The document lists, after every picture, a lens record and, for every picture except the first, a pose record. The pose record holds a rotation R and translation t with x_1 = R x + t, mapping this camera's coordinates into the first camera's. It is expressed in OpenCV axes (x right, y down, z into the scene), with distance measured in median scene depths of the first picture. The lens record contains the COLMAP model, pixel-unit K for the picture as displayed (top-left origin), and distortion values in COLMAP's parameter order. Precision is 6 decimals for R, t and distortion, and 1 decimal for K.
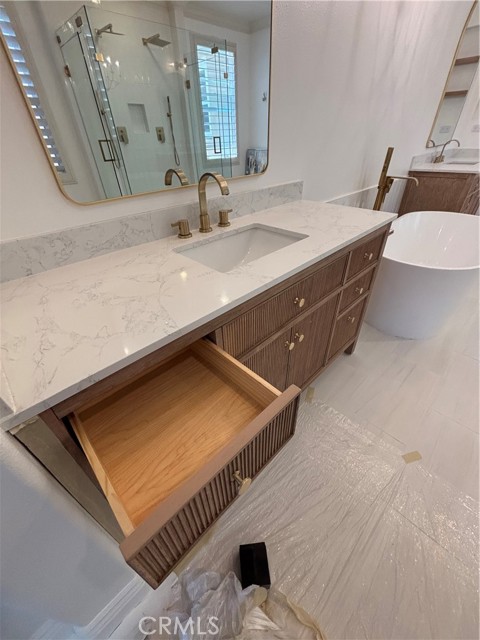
lens RADIAL K [[257.8, 0, 242.7], [0, 257.8, 320.0], [0, 0, 1]] dist [-0.004224, 0.001061]
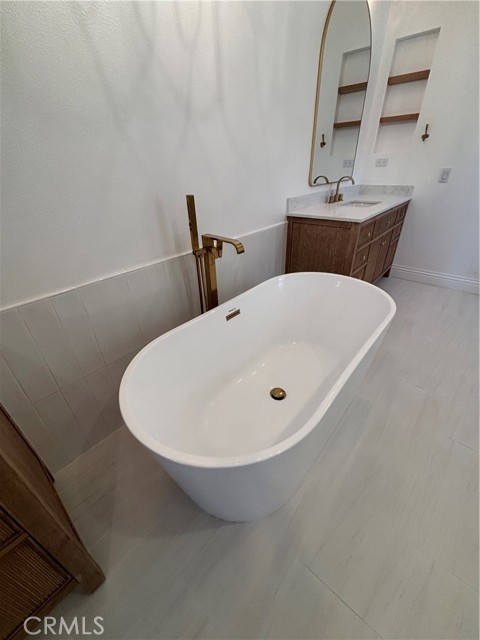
lens RADIAL K [[257.8, 0, 238.8], [0, 257.8, 315.9], [0, 0, 1]] dist [-0.004224, 0.001061]
pose [[0.997197, -0.040388, 0.062983, 0.941769], [0.046192, 0.994538, -0.093594, -0.467374], [-0.058859, 0.096241, 0.993616, 0.591524]]
